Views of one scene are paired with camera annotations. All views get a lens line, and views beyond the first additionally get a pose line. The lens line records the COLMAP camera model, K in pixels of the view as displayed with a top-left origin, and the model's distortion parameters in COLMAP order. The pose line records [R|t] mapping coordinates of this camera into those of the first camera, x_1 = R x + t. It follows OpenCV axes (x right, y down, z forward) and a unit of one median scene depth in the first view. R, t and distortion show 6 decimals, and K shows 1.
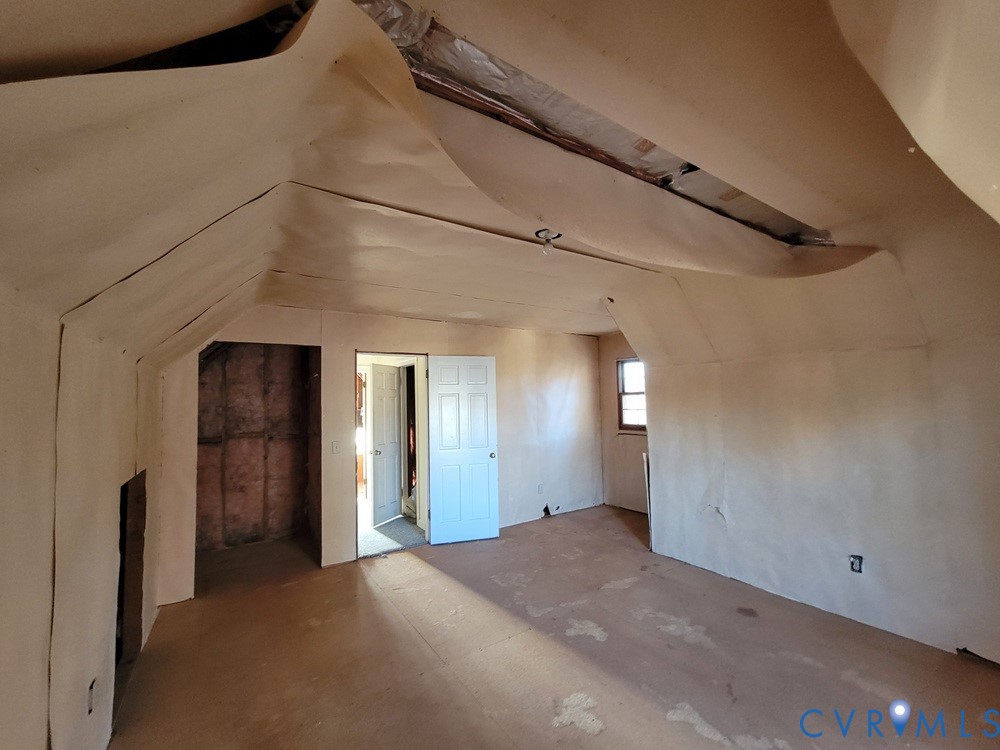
lens RADIAL K [[409.9, 0, 499.6], [0, 409.9, 376.2], [0, 0, 1]] dist [0.003069, 0.000045]
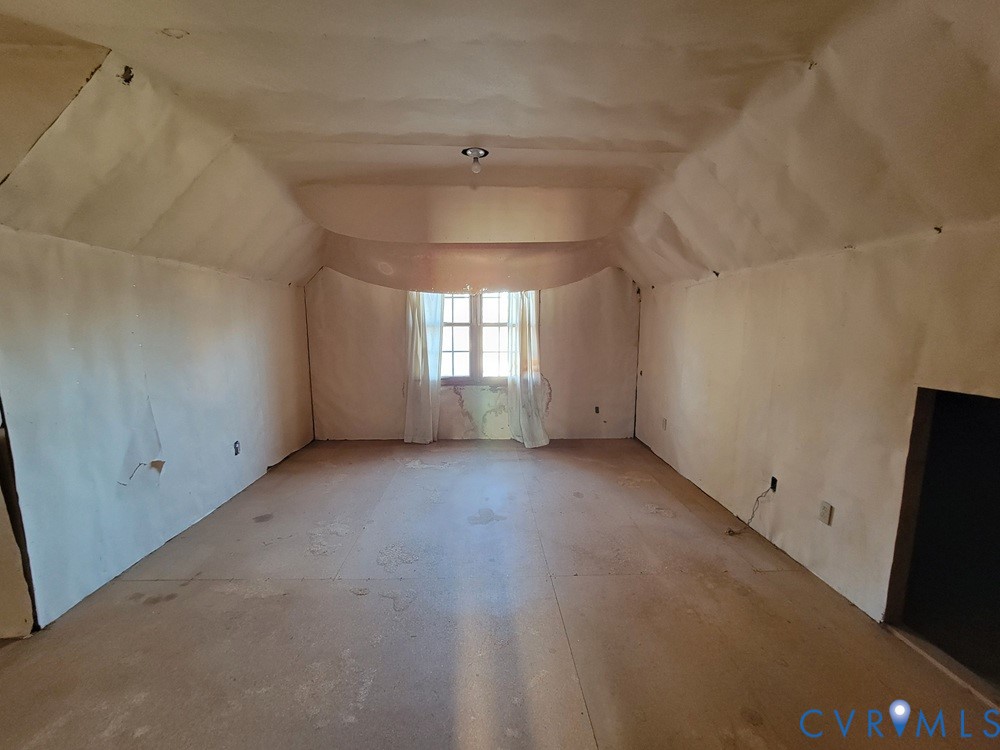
lens RADIAL K [[409.9, 0, 499.9], [0, 409.9, 377.0], [0, 0, 1]] dist [0.003069, 0.000045]
pose [[-0.854827, -0.046126, 0.516859, -0.319896], [-0.014076, 0.997736, 0.065761, 0.105232], [-0.518722, 0.048939, -0.853541, 1.161643]]
